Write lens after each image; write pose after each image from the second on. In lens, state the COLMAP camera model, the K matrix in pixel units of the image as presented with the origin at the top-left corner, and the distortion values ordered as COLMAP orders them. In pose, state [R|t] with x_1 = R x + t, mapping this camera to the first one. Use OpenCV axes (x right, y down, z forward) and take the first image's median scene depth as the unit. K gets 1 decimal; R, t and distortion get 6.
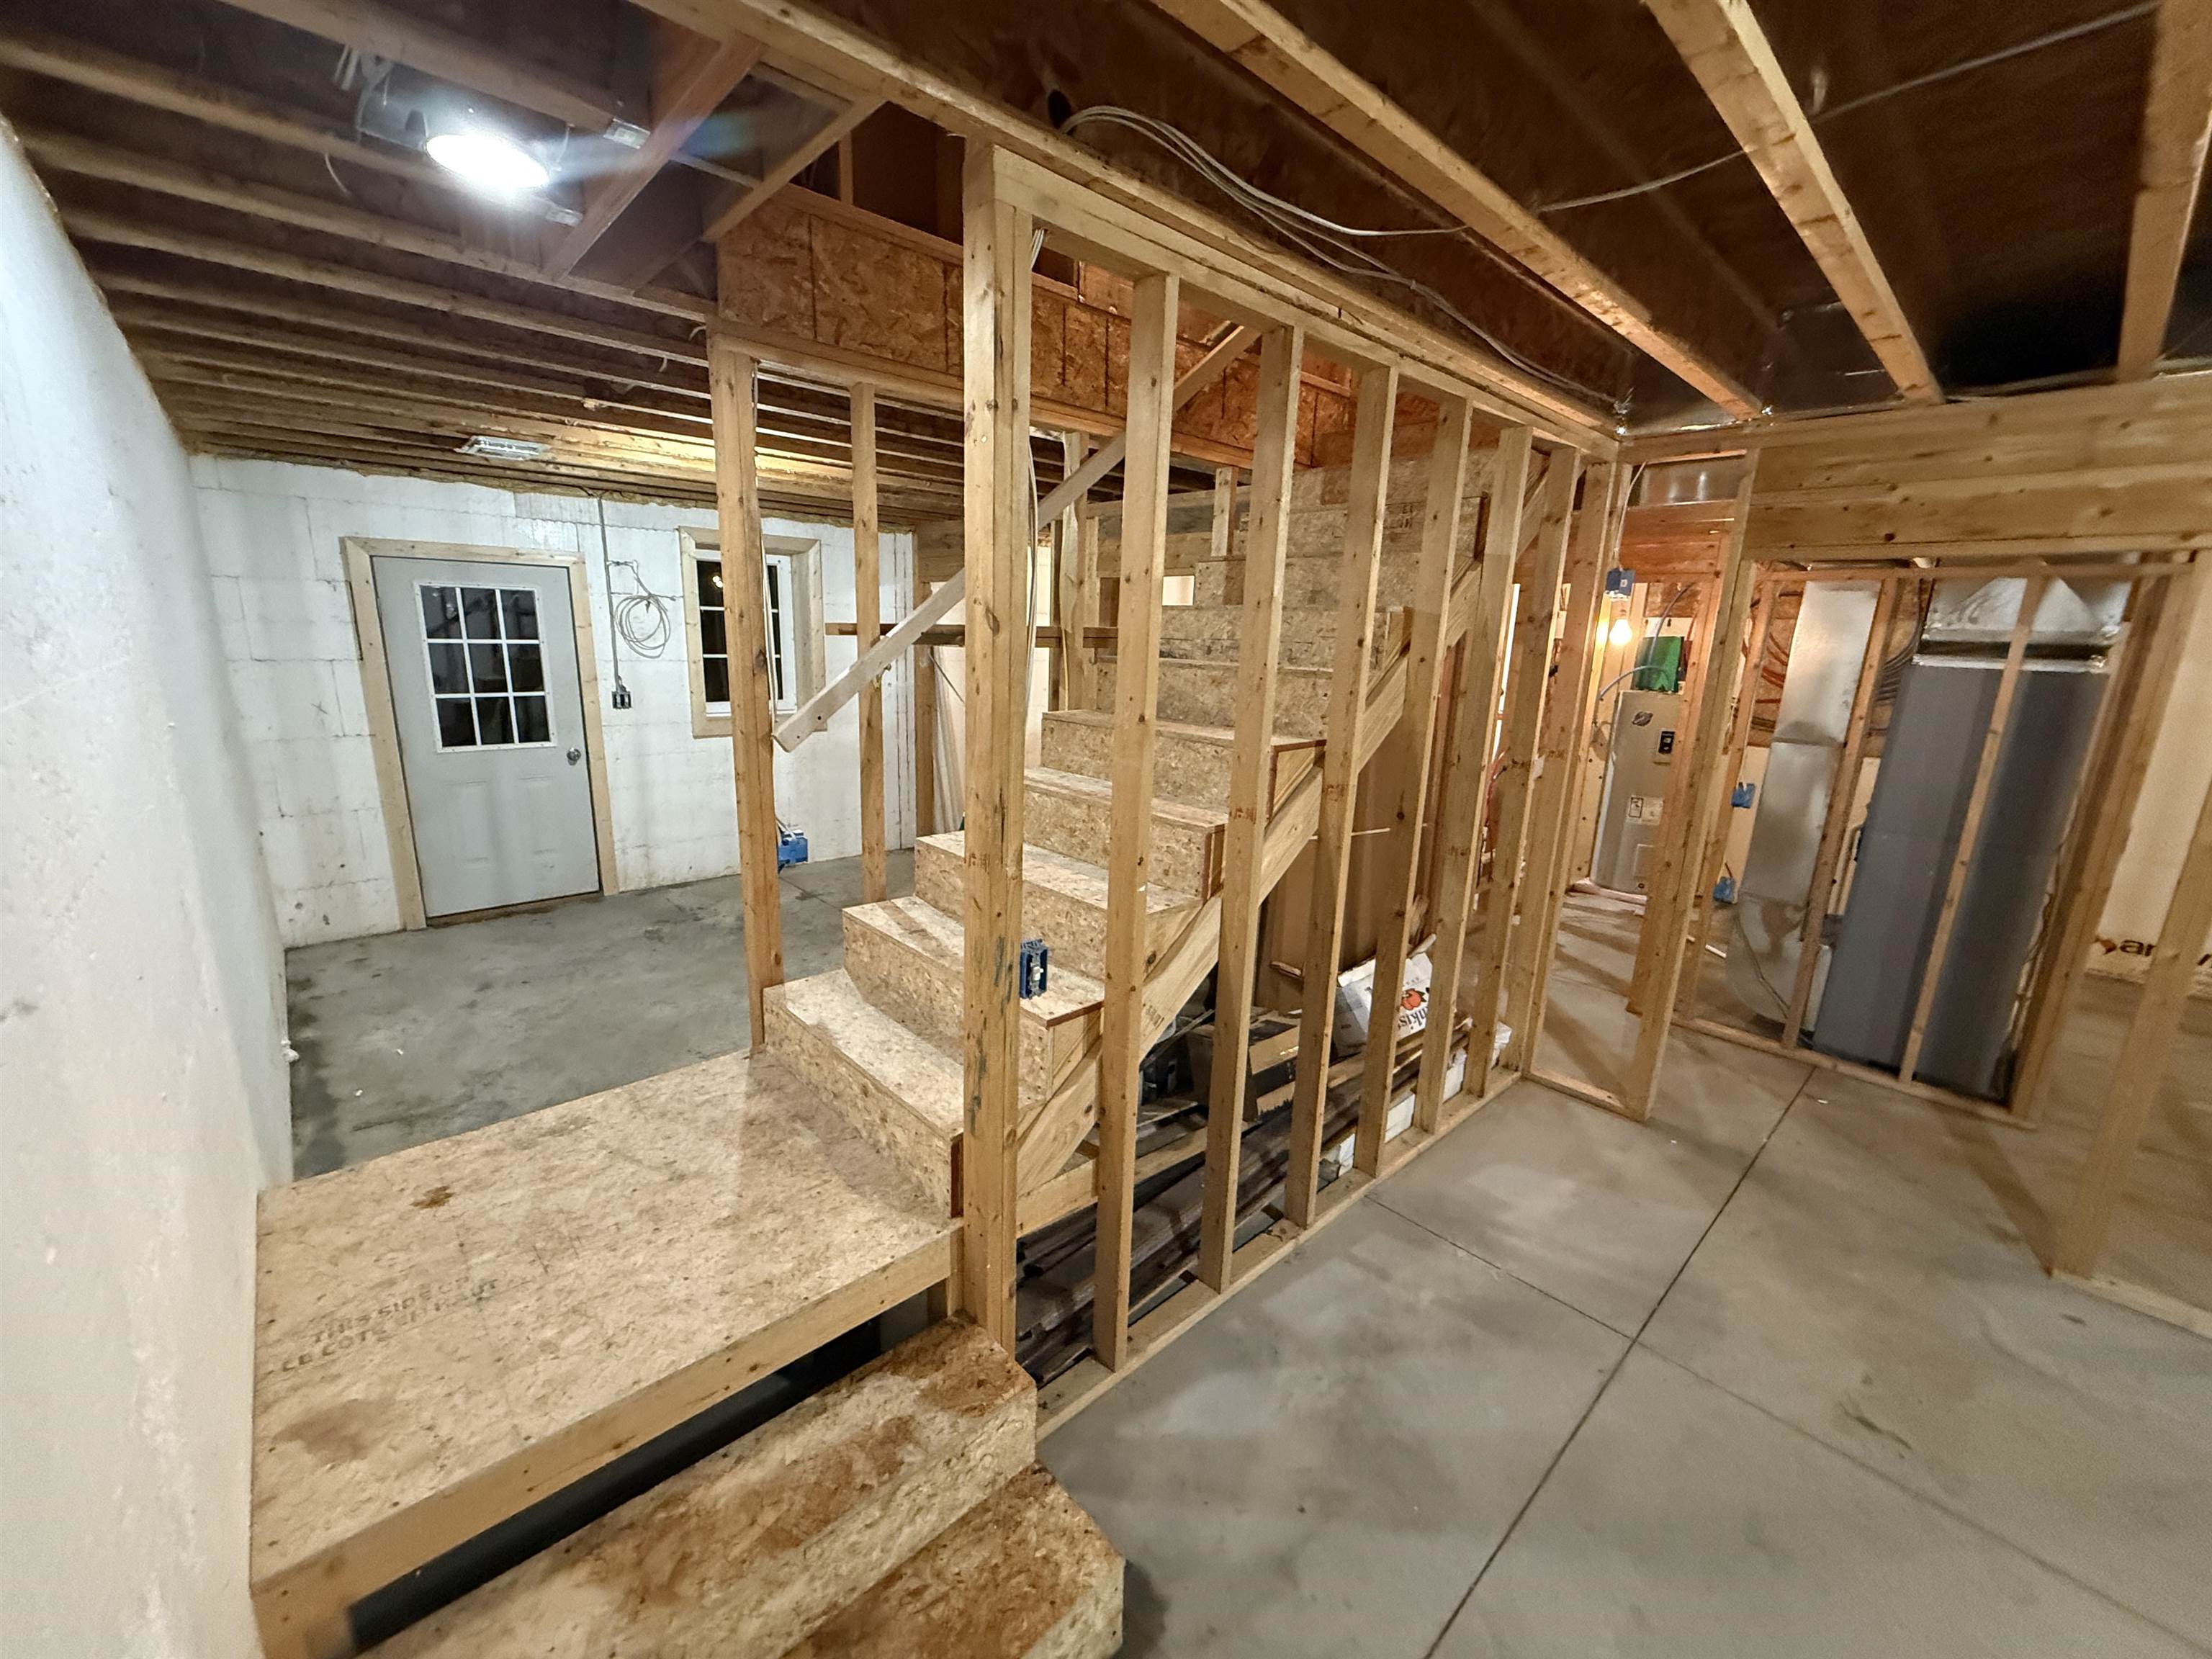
lens RADIAL K [[881.6, 0, 1108.2], [0, 881.6, 833.0], [0, 0, 1]] dist [-0.000310, 0.000406]
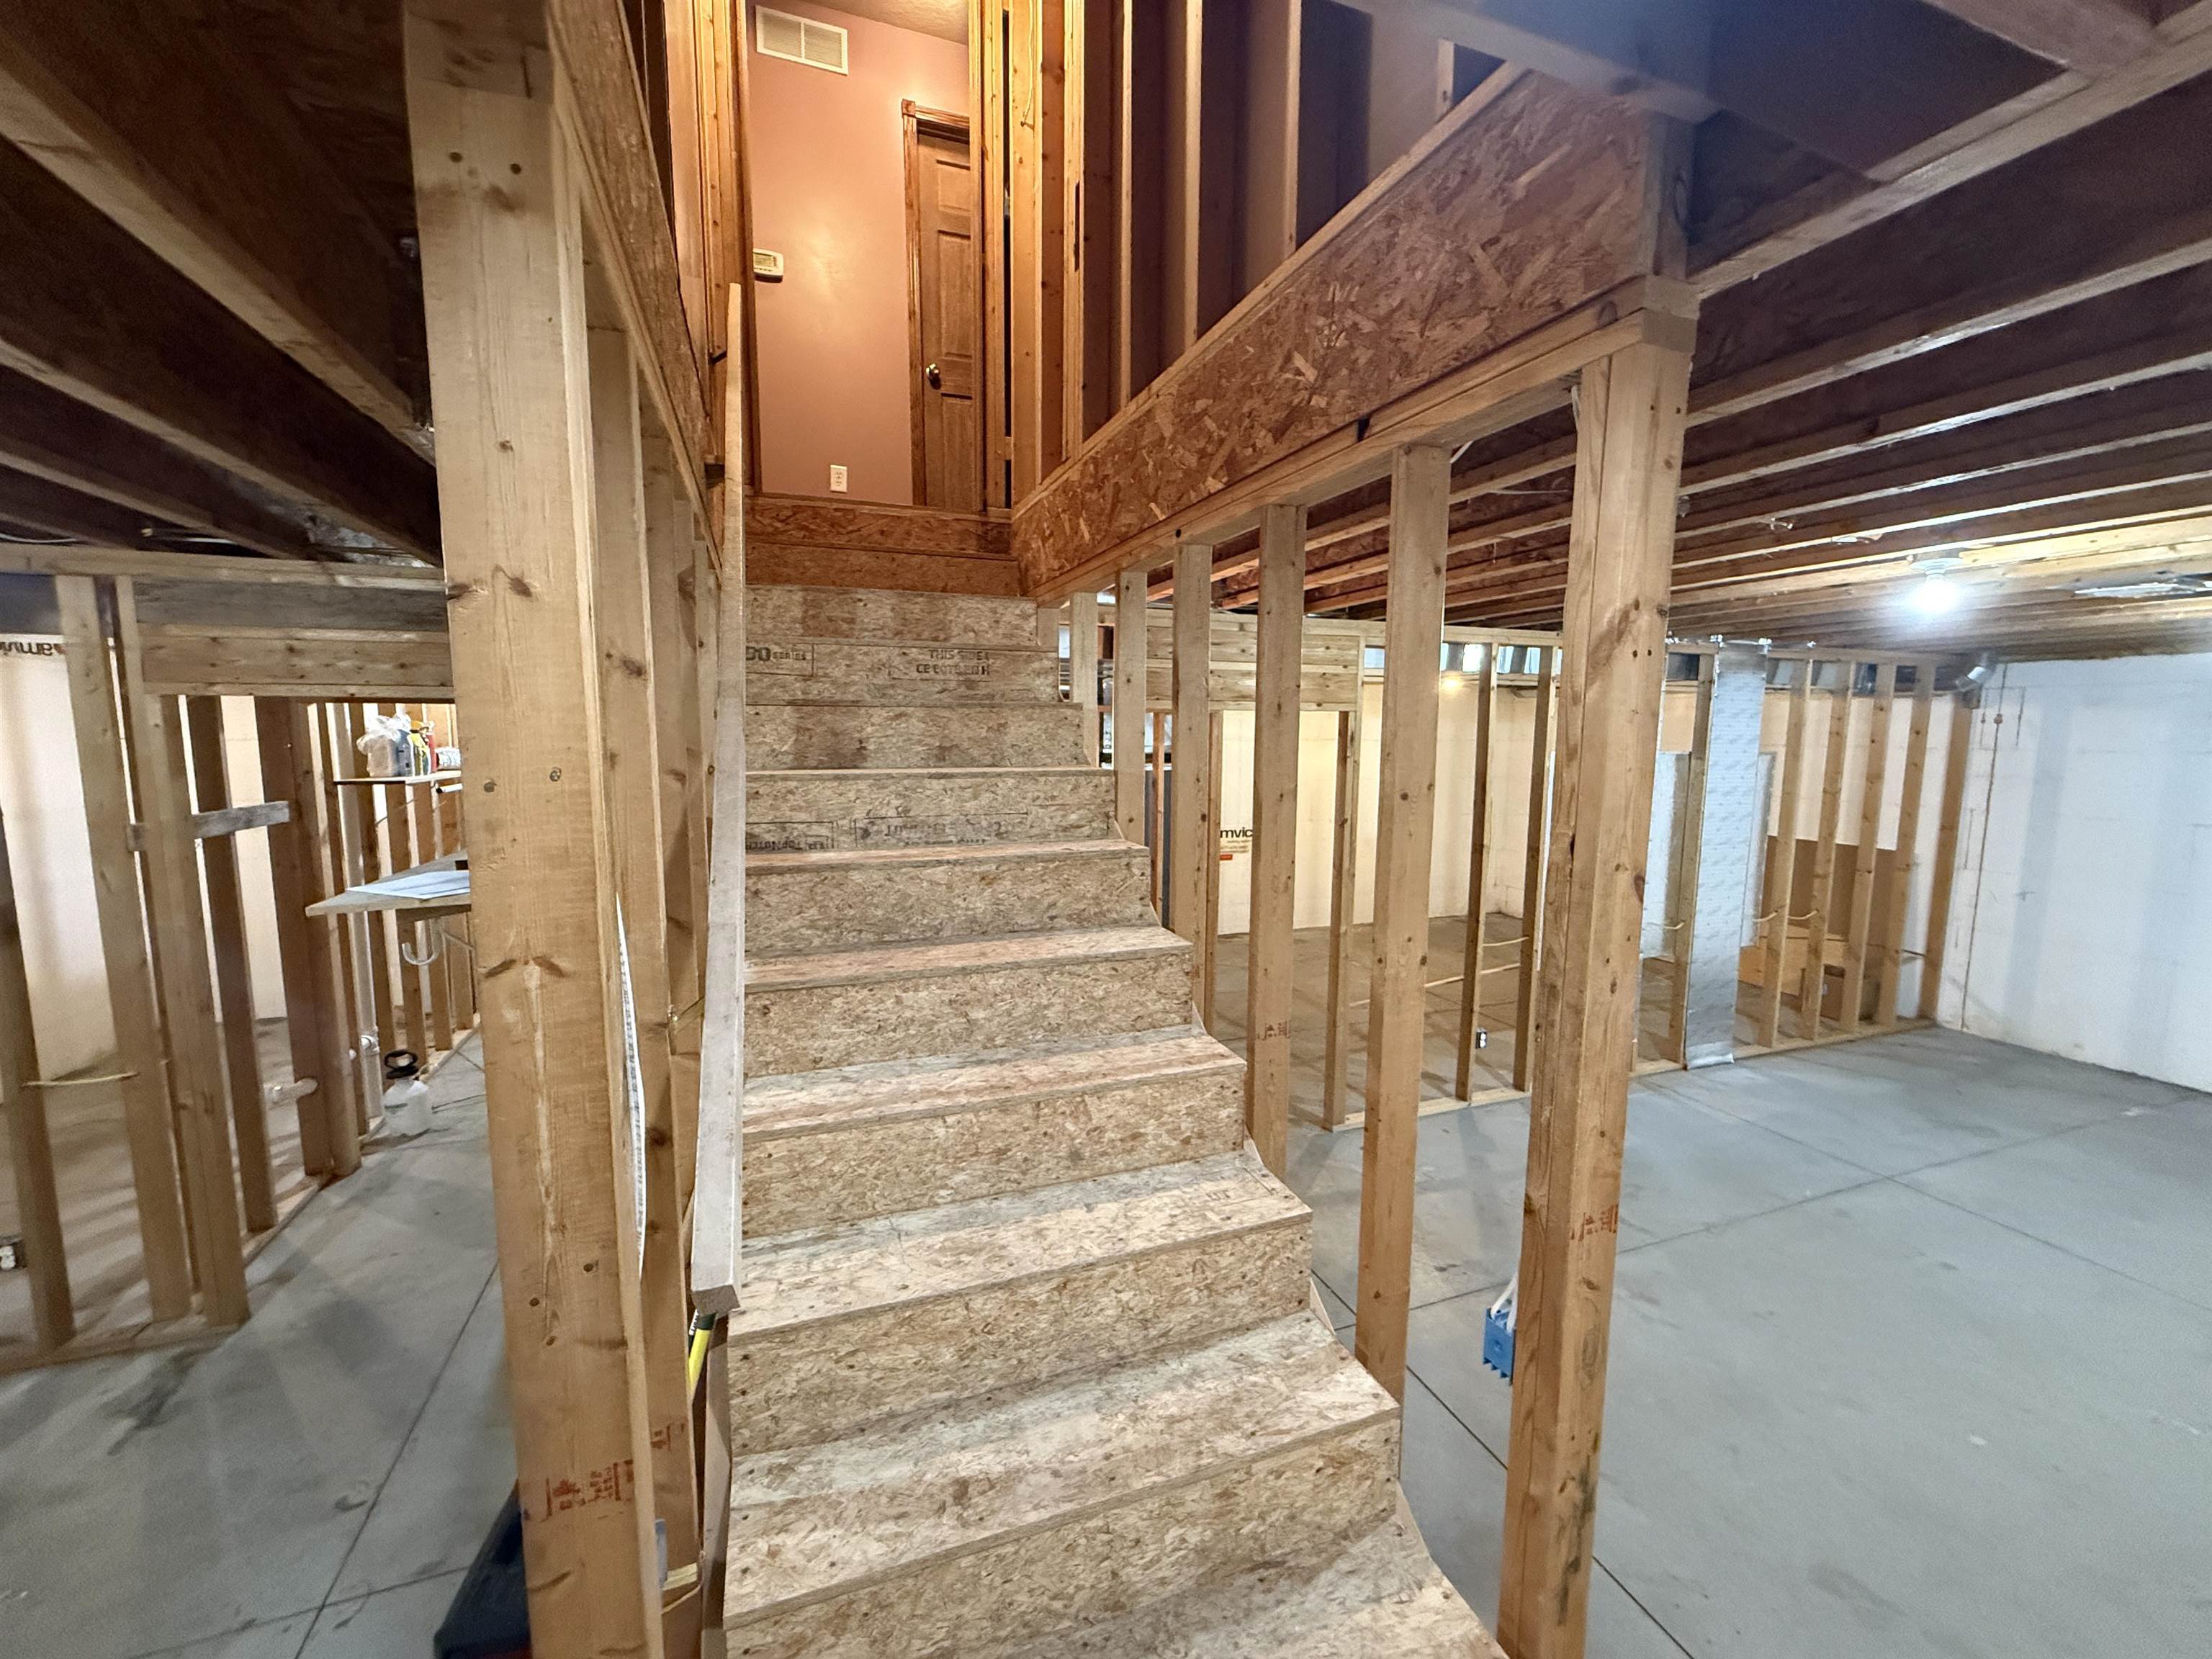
lens RADIAL K [[881.6, 0, 1103.6], [0, 881.6, 830.4], [0, 0, 1]] dist [-0.000310, 0.000406]
pose [[0.380142, -0.136720, 0.914768, -0.349862], [0.216096, 0.974771, 0.055887, -0.154903], [-0.899330, 0.176432, 0.400096, 0.399019]]
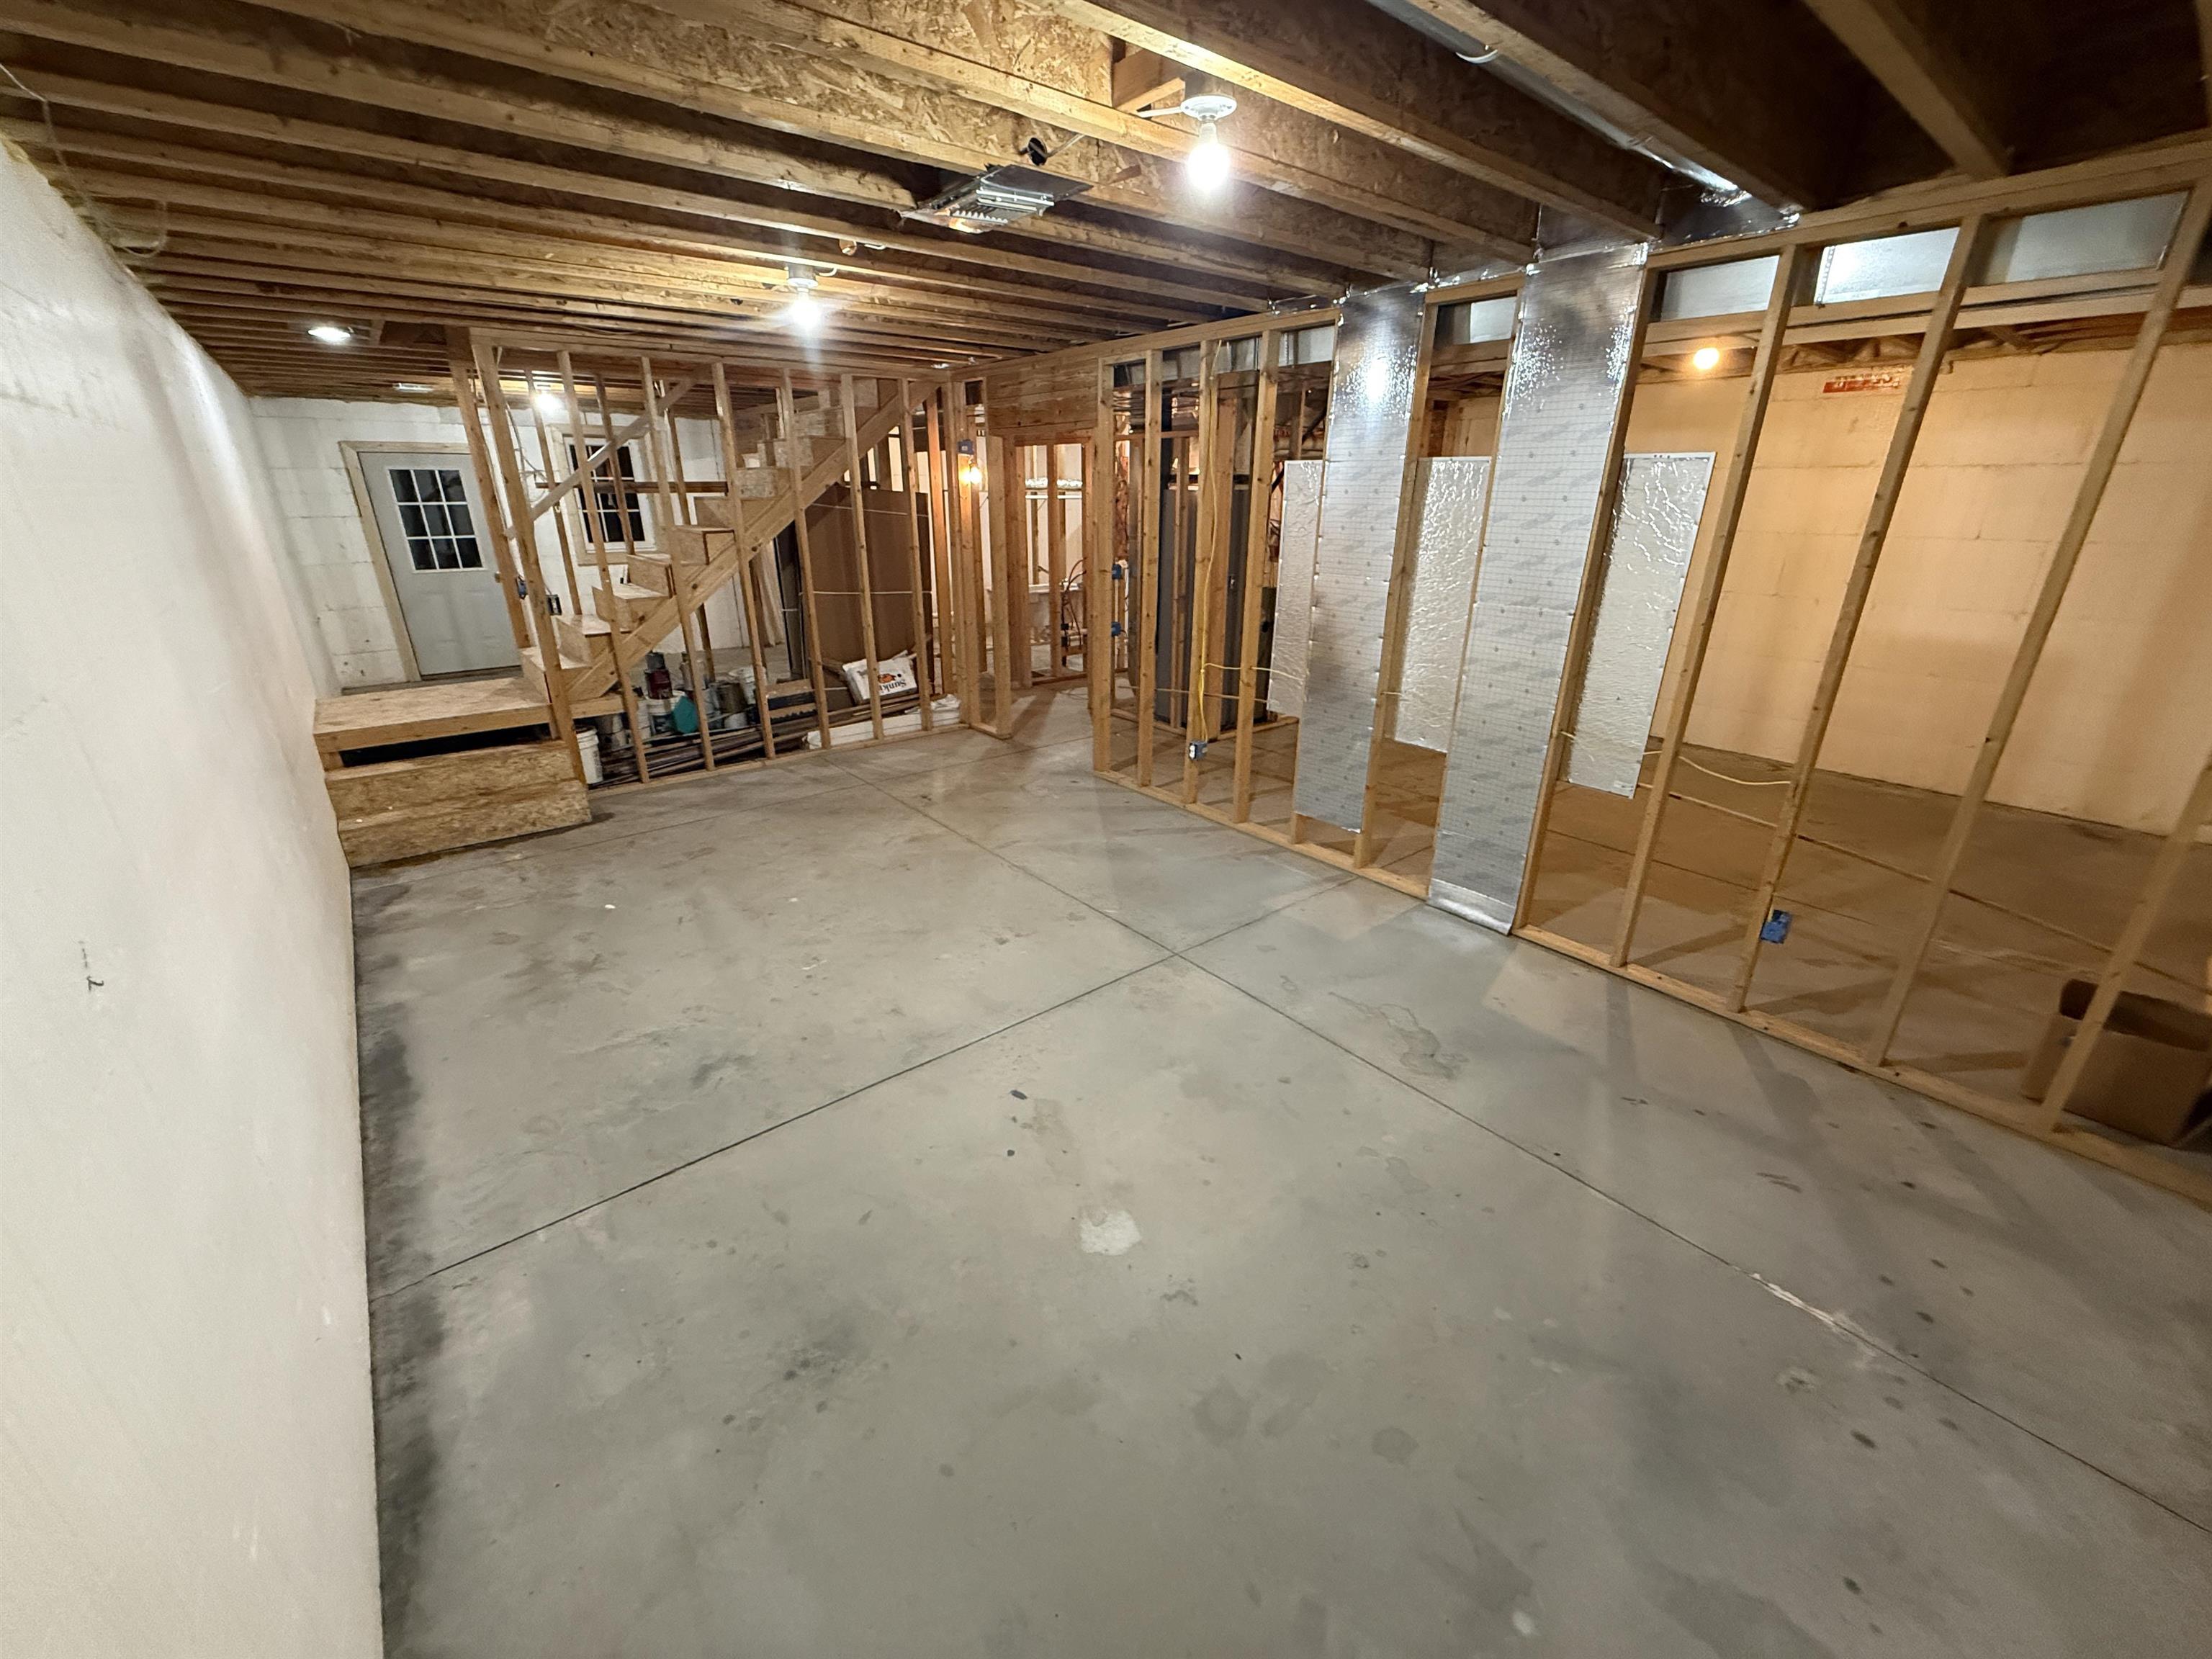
lens RADIAL K [[881.6, 0, 1105.8], [0, 881.6, 828.1], [0, 0, 1]] dist [-0.000310, 0.000406]
pose [[0.997802, -0.006665, -0.065923, 0.830663], [0.015843, 0.990068, 0.139693, 0.220328], [0.064337, -0.140431, 0.987998, -0.804134]]
